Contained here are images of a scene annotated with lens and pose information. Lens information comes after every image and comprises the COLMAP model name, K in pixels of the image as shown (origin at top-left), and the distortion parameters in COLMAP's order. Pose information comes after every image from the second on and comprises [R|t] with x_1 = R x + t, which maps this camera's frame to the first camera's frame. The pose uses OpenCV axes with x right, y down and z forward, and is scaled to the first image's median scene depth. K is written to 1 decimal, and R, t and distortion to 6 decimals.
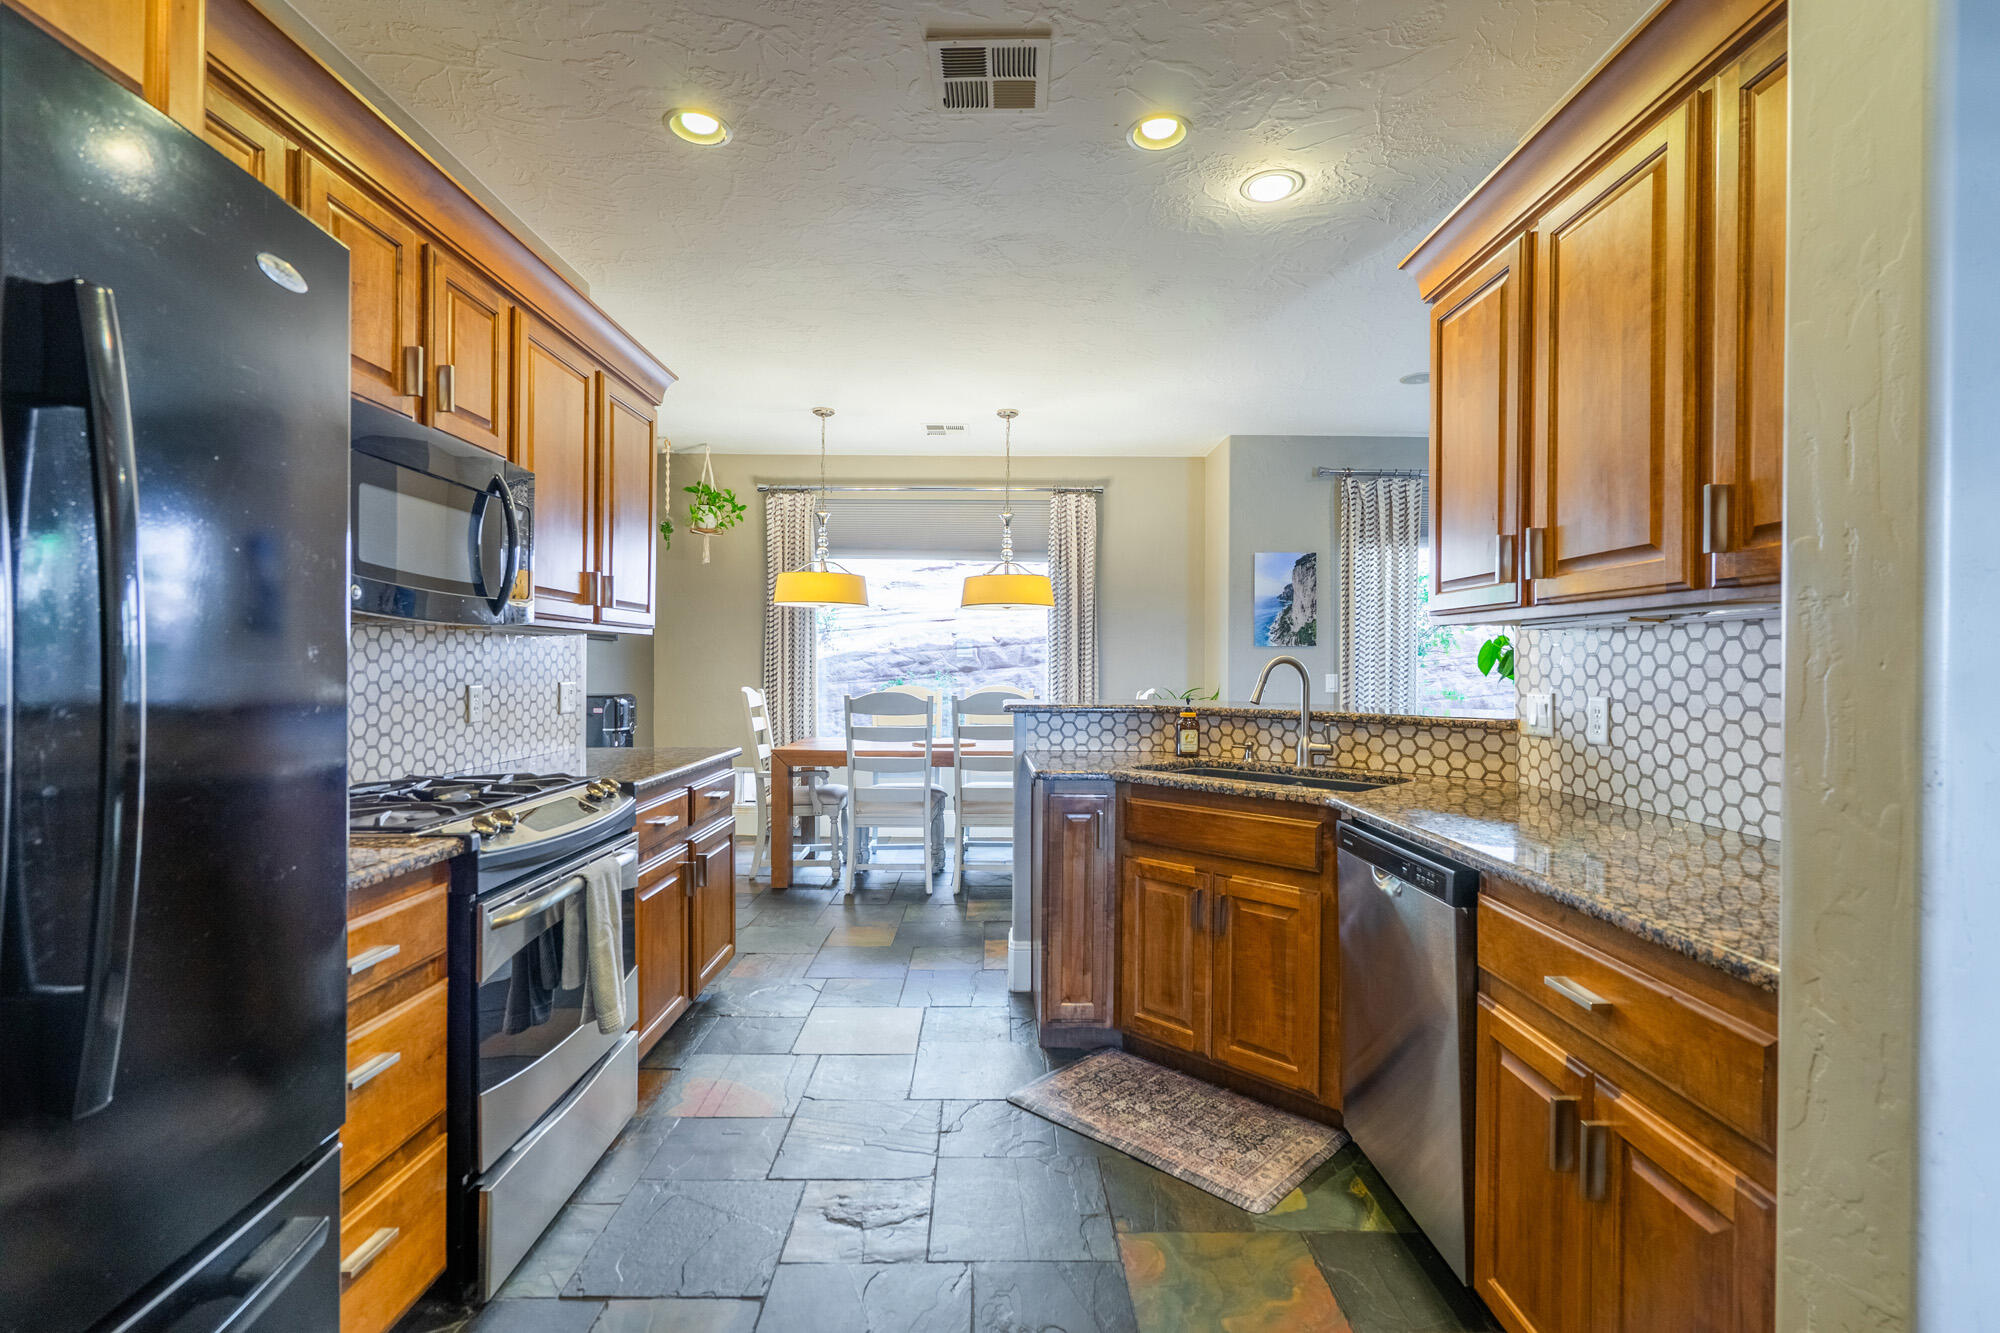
lens RADIAL K [[900.2, 0, 995.9], [0, 900.2, 666.8], [0, 0, 1]] dist [-0.013738, 0.000060]
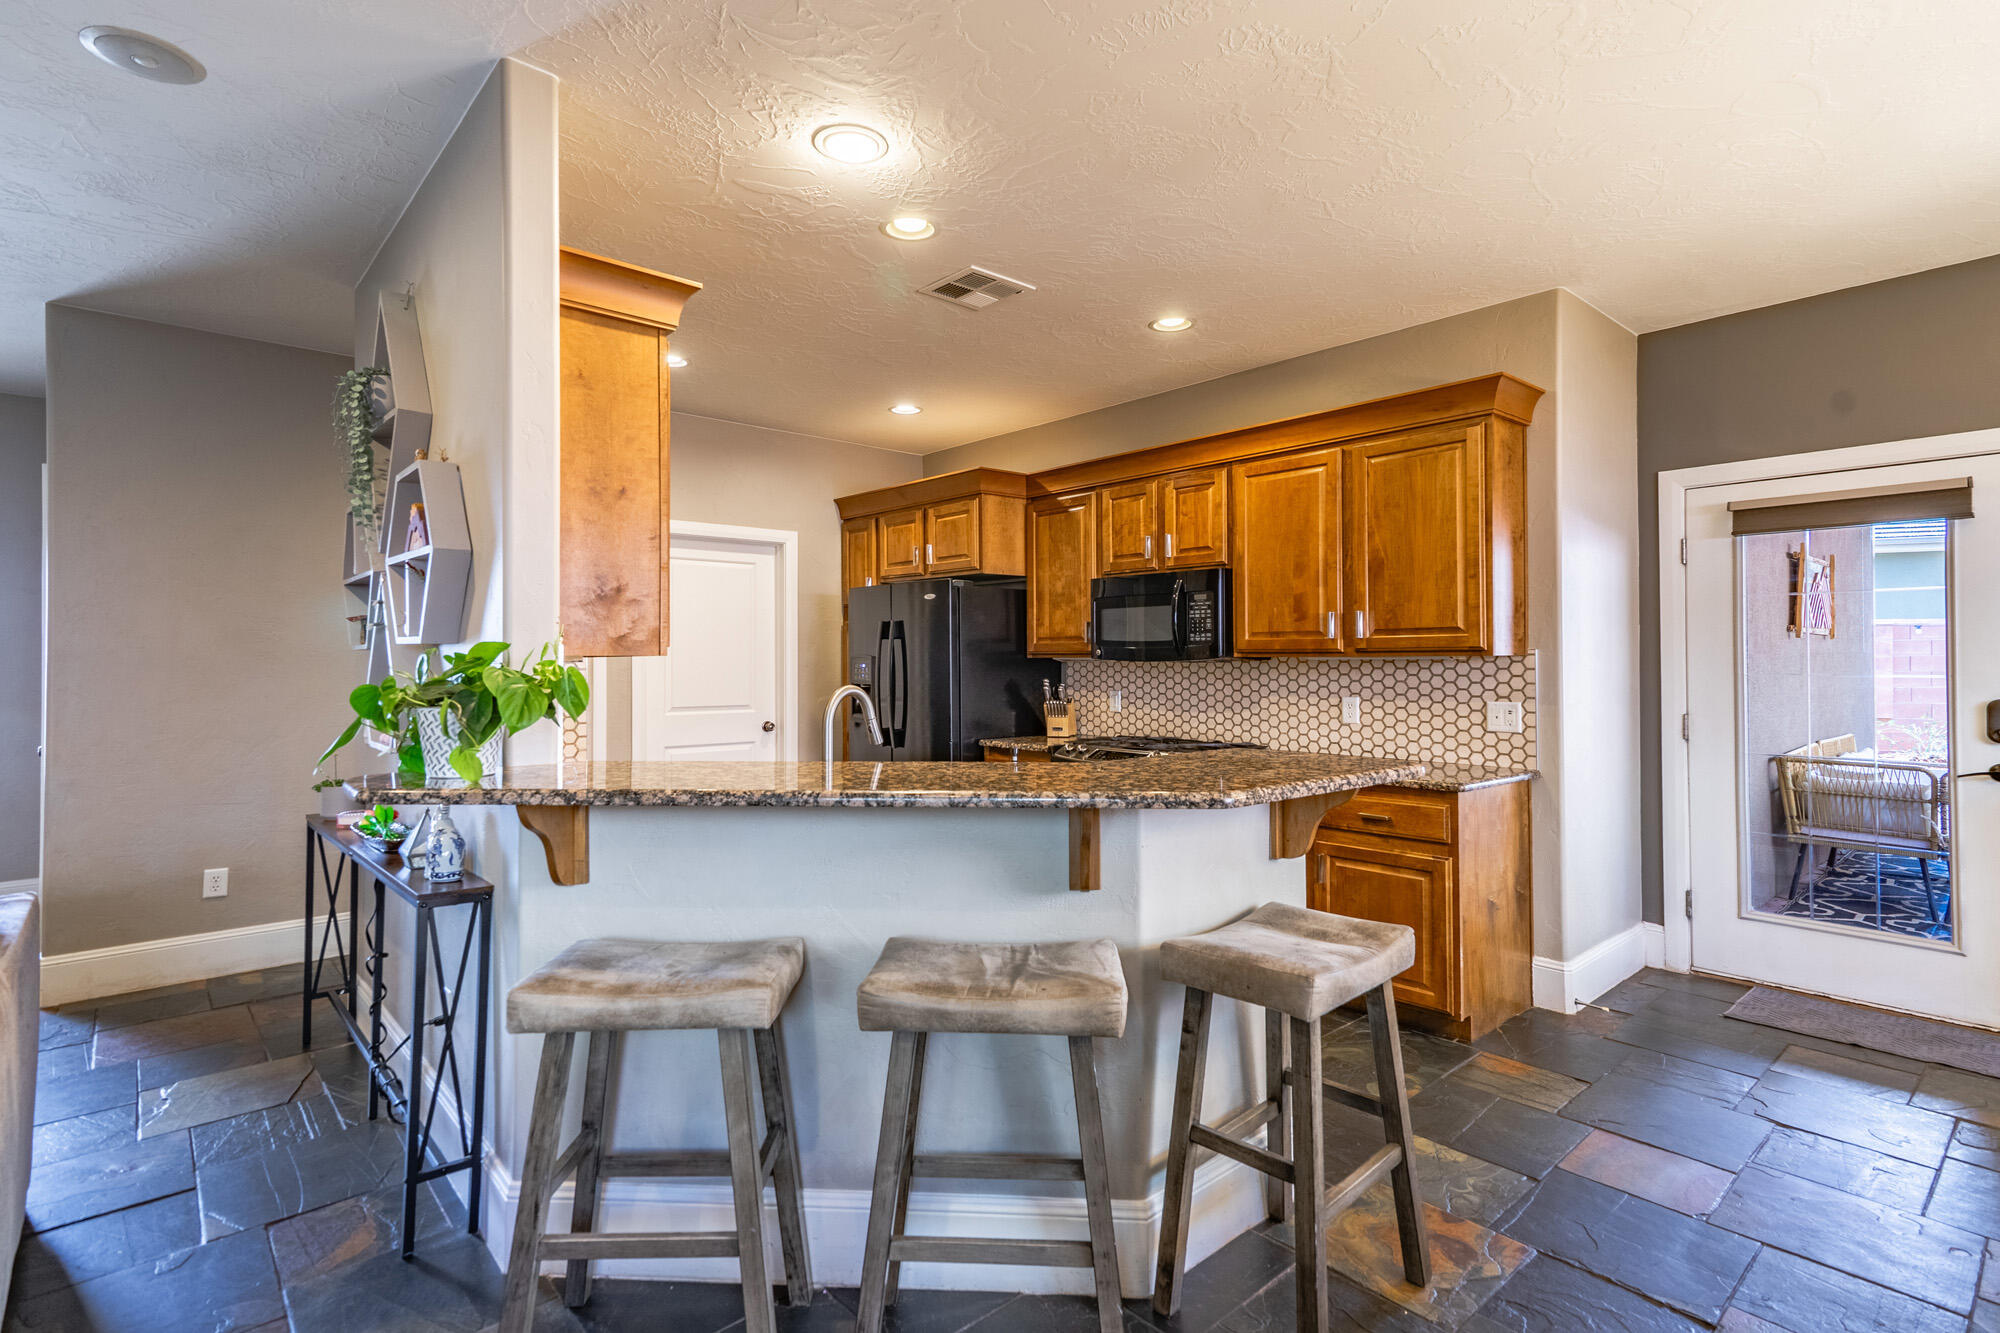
lens RADIAL K [[930.9, 0, 940.3], [0, 930.9, 650.8], [0, 0, 1]] dist [0.022853, 0.000078]
pose [[-0.754597, -0.008811, -0.656130, 0.965411], [-0.002395, 0.999940, -0.010673, -0.041619], [0.656184, -0.006482, -0.754573, 1.972770]]
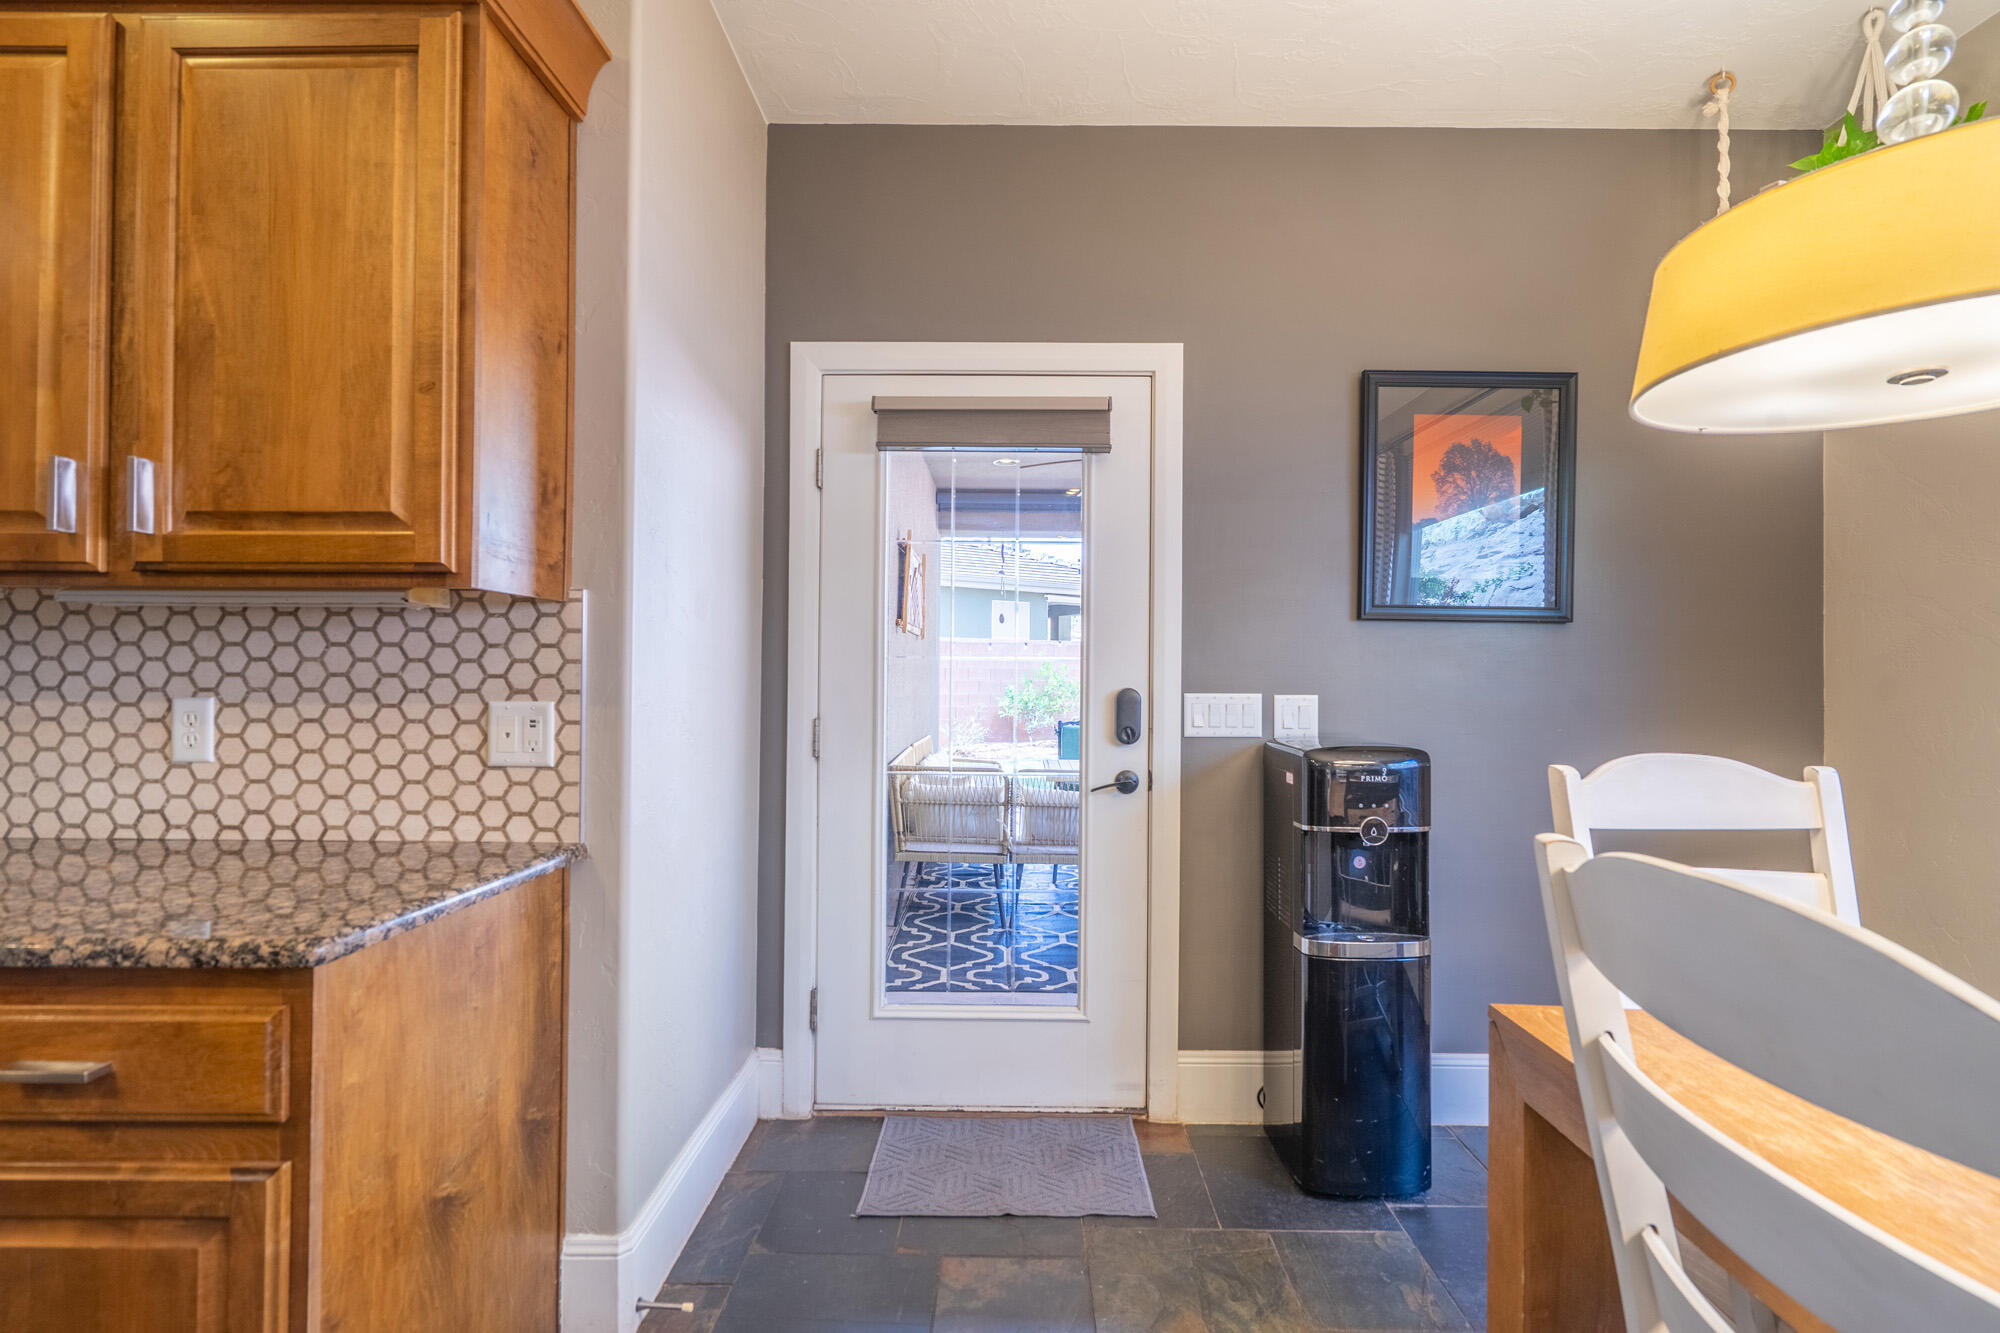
lens RADIAL K [[1019.3, 0, 991.7], [0, 1019.3, 662.9], [0, 0, 1]] dist [-0.000380, 0.000232]
pose [[-0.000719, -0.016256, -0.999868, -0.015150], [-0.010529, 0.999813, -0.016247, 0.005333], [0.999944, 0.010515, -0.000890, 1.765030]]
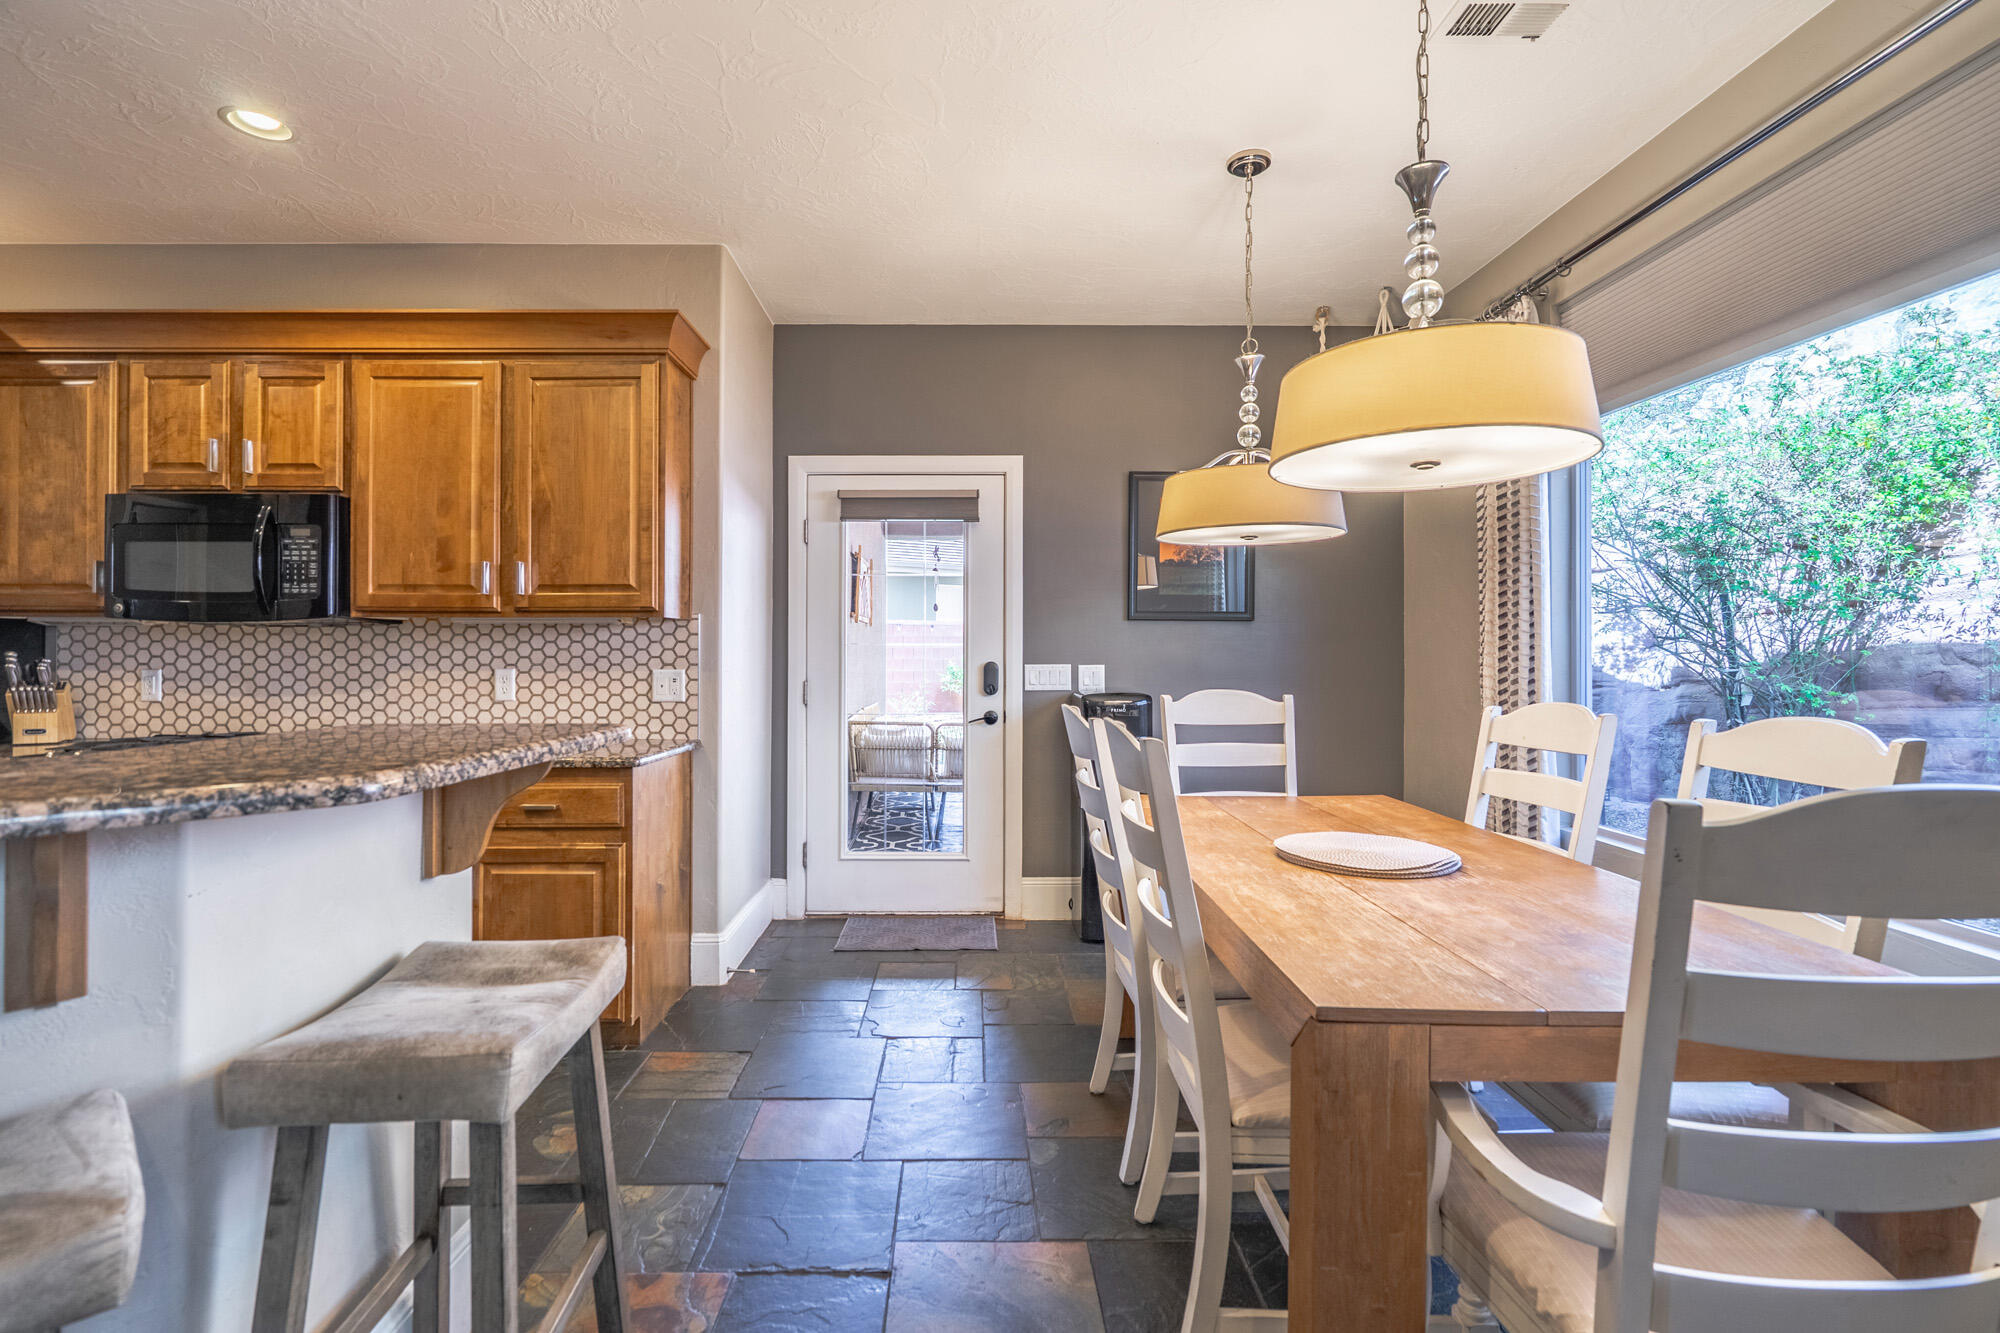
lens RADIAL K [[984.9, 0, 943.8], [0, 984.9, 643.3], [0, 0, 1]] dist [-0.003381, 0.000274]
pose [[0.003193, -0.014669, -0.999887, 0.763710], [-0.003573, 0.999886, -0.014680, 0.006296], [0.999989, 0.003619, 0.003140, 1.827729]]
